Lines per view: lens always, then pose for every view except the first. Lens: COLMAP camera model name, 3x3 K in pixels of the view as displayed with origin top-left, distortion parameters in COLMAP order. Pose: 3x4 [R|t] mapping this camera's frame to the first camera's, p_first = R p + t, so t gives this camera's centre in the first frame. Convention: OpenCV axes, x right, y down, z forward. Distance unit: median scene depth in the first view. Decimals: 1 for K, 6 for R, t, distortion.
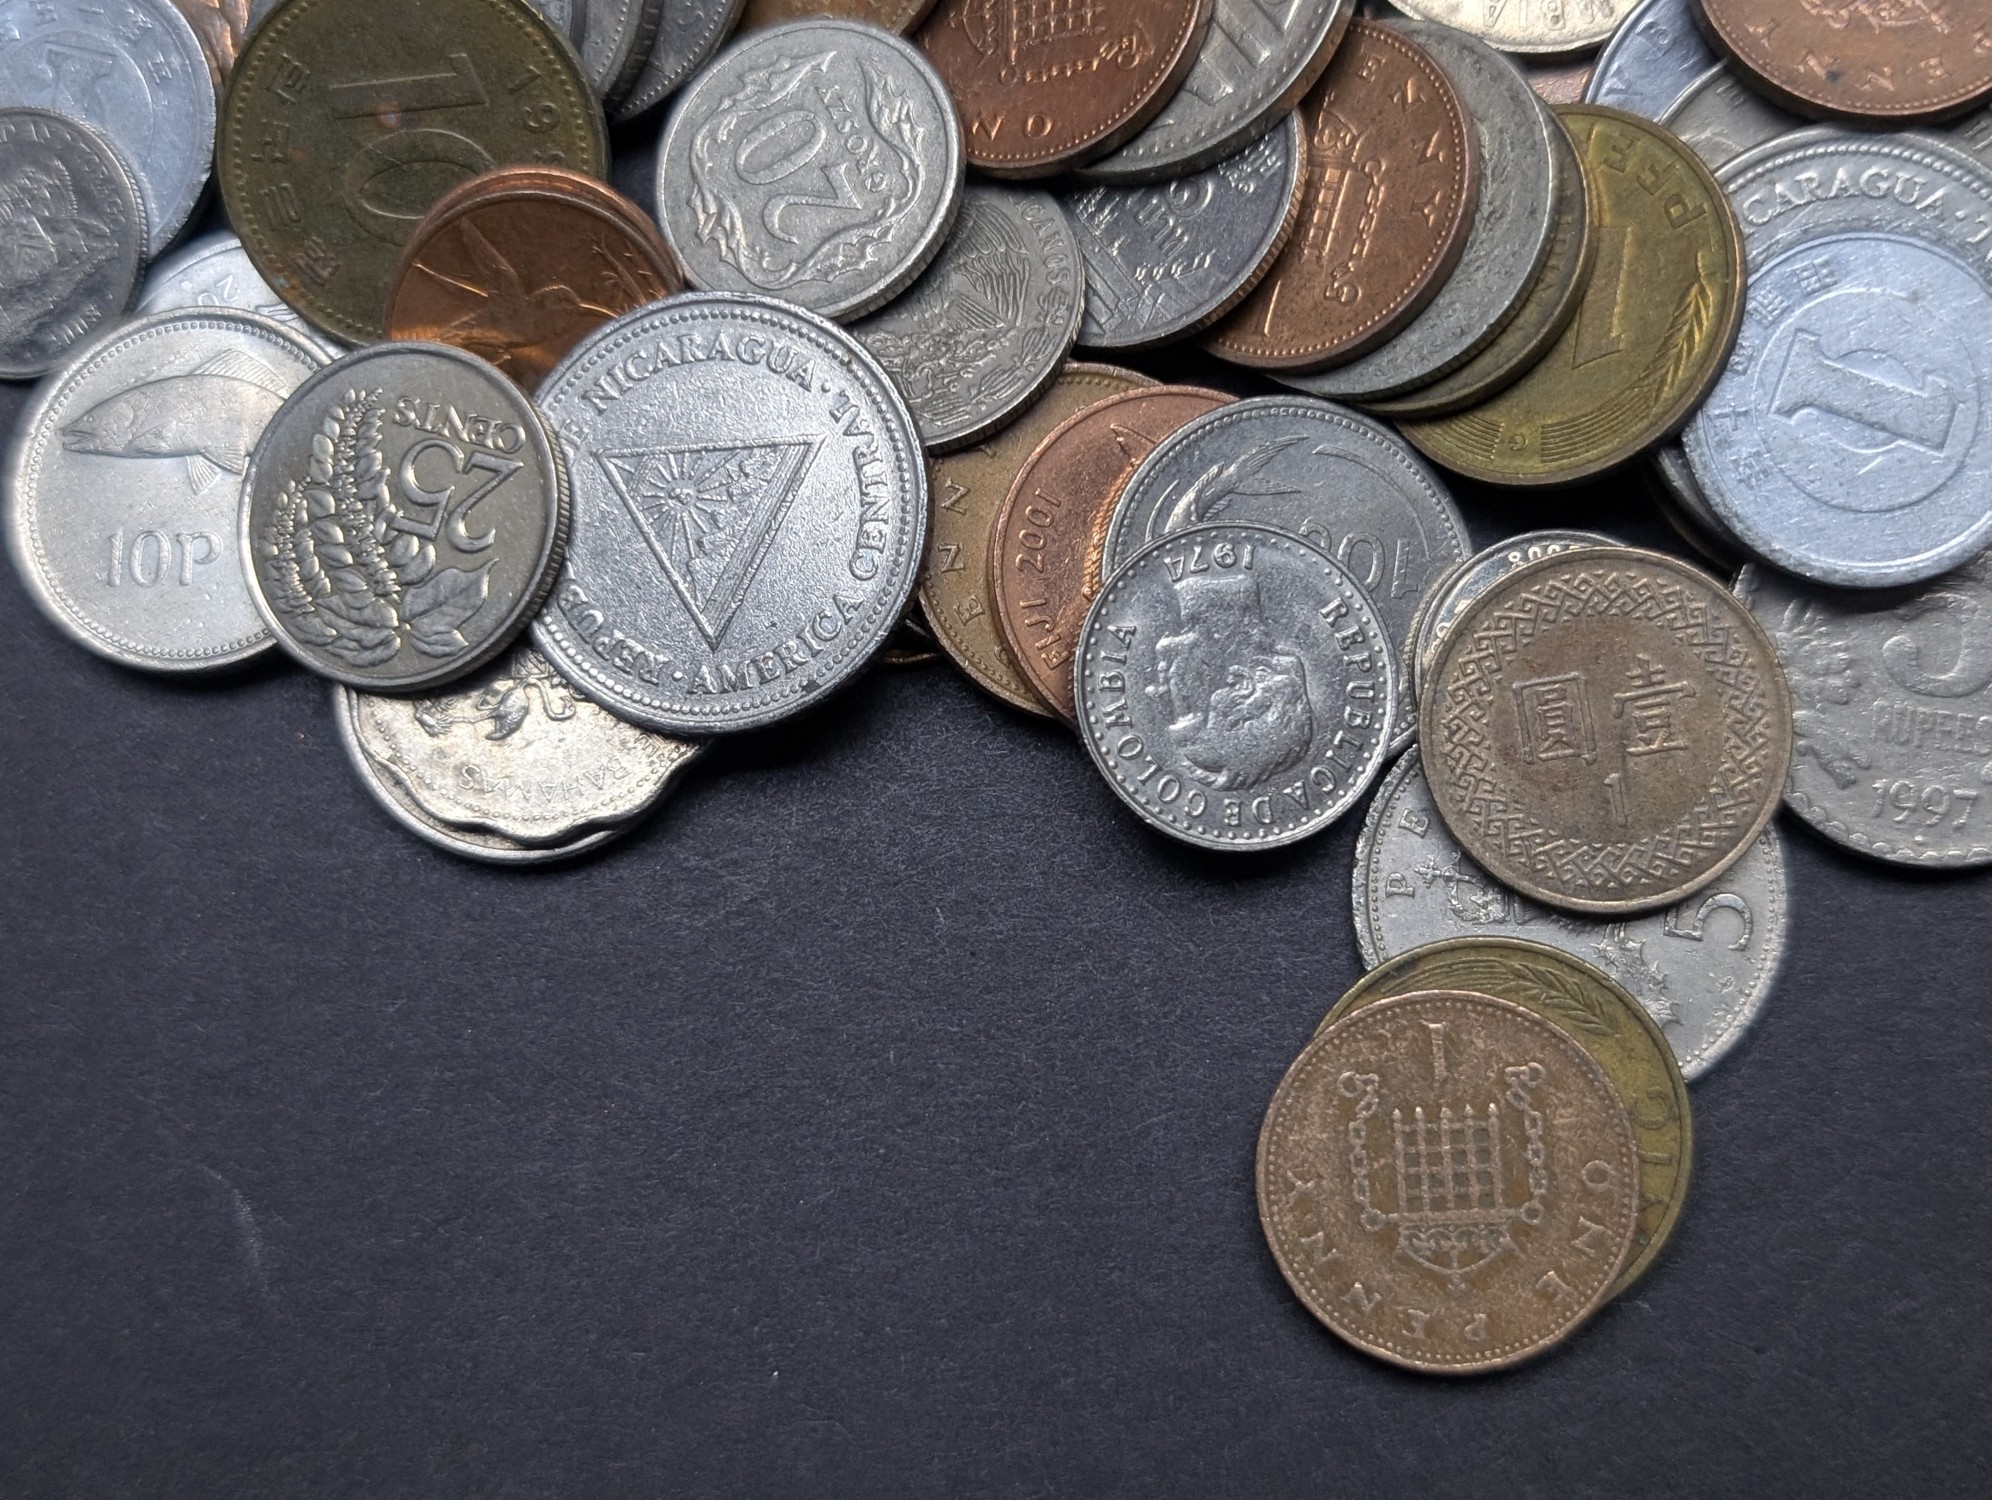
lens RADIAL K [[2251.6, 0, 997.2], [0, 2251.6, 748.1], [0, 0, 1]] dist [0.003856, 0.000000]
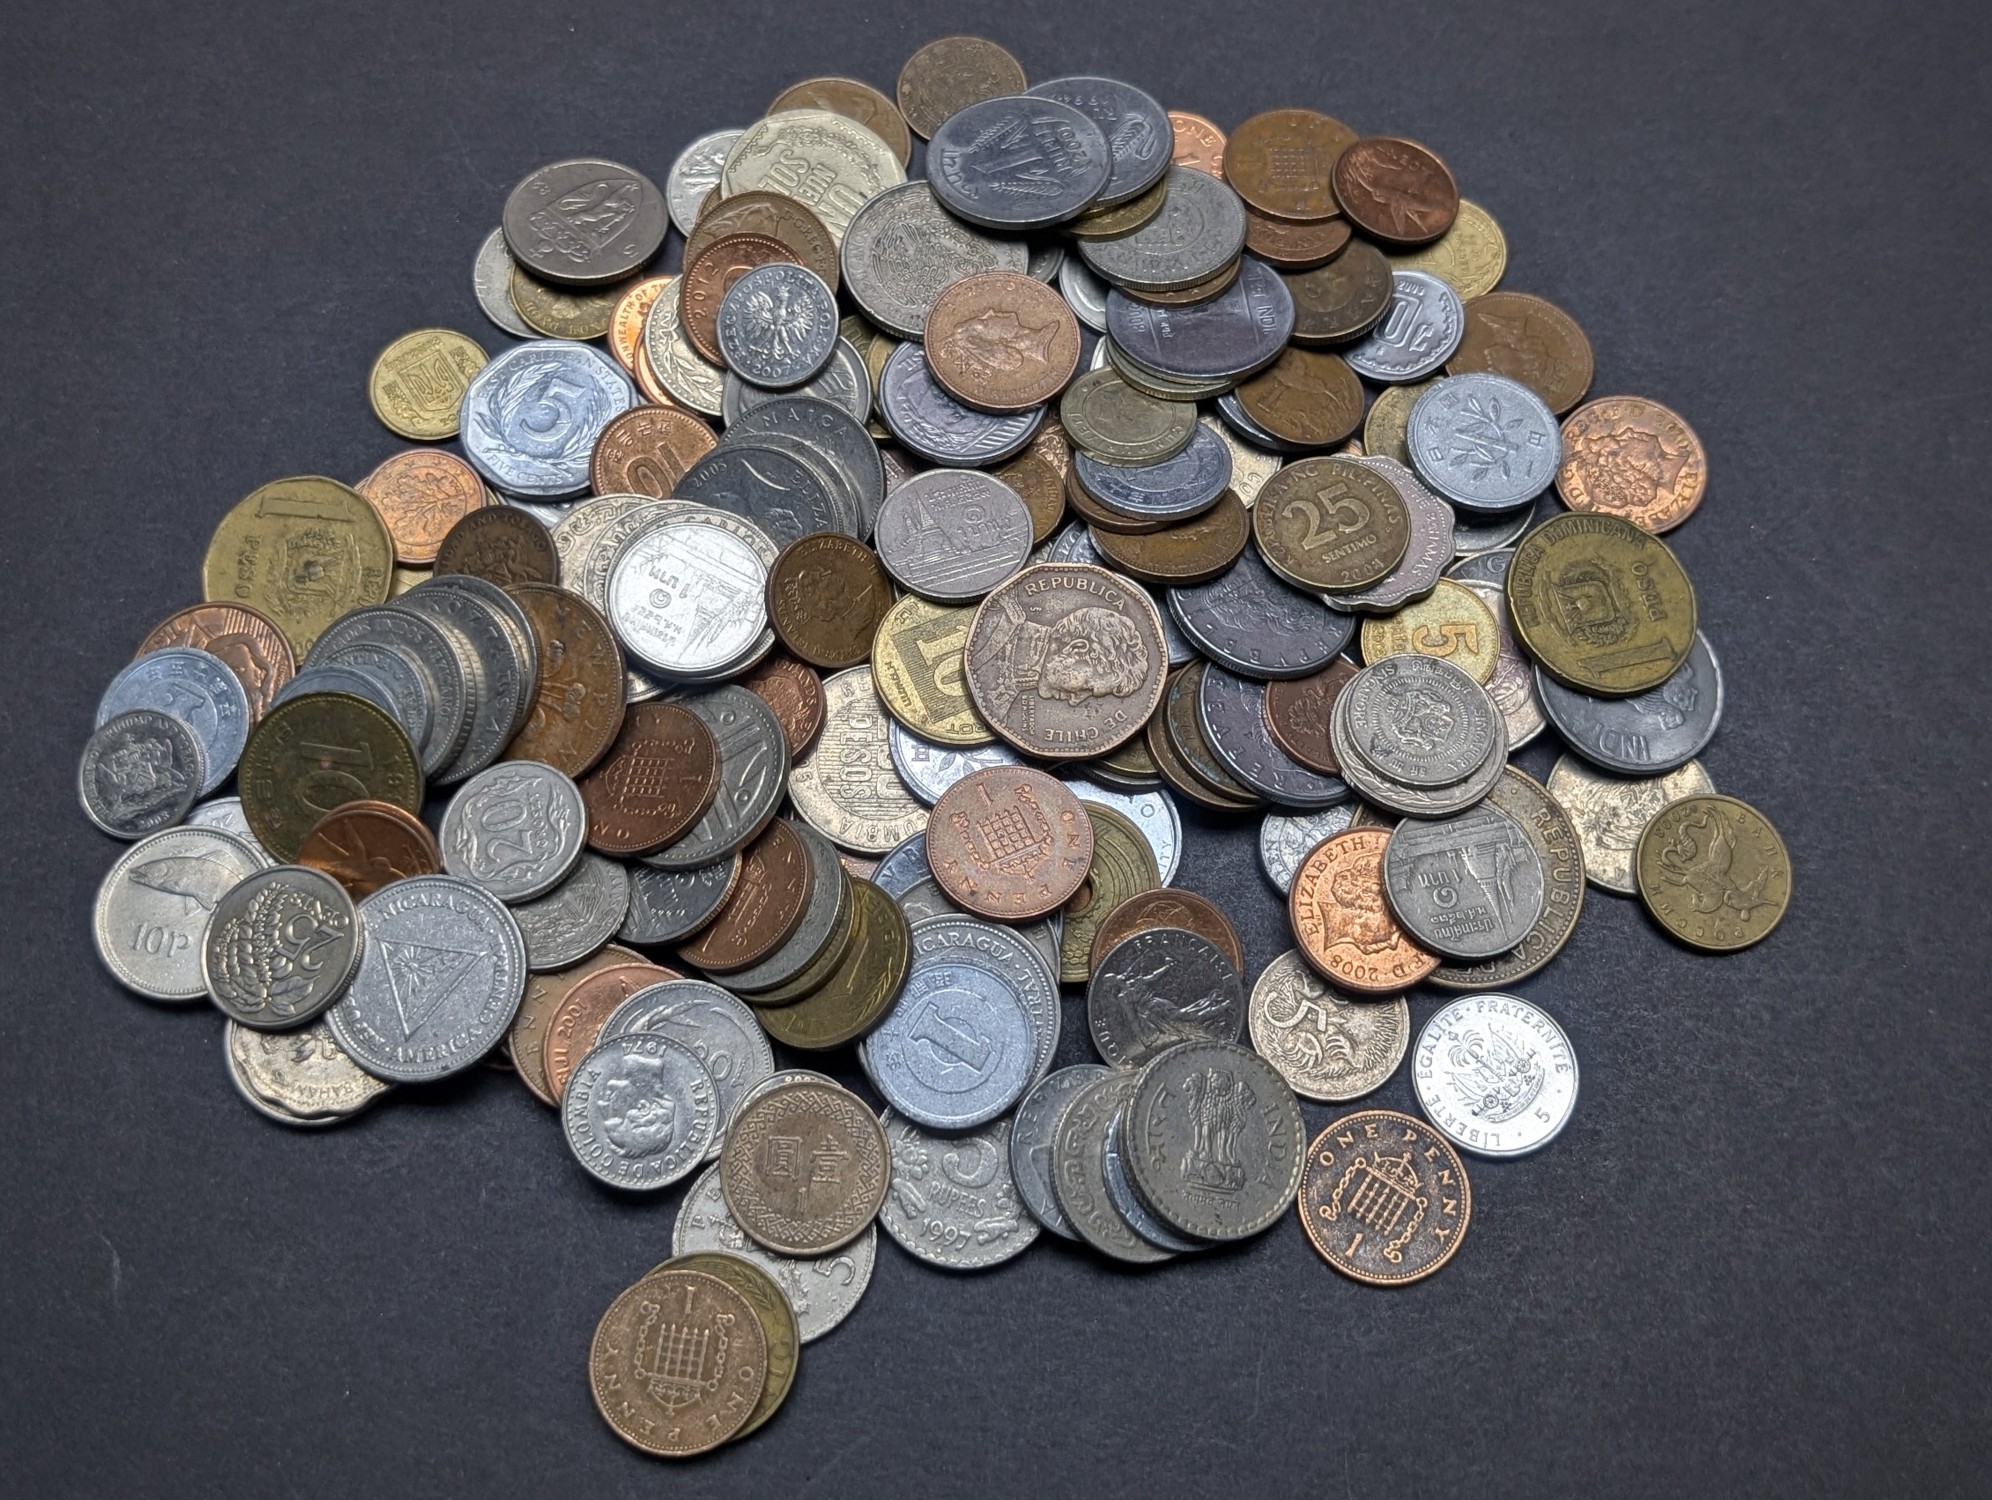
lens RADIAL K [[2543.2, 0, 1015.1], [0, 2543.2, 749.4], [0, 0, 1]] dist [0.008435, 0.000000]
pose [[0.977356, 0.211135, -0.014033, 0.404676], [-0.209535, 0.956434, -0.203296, 0.059491], [-0.029501, 0.201633, 0.979017, -1.401390]]
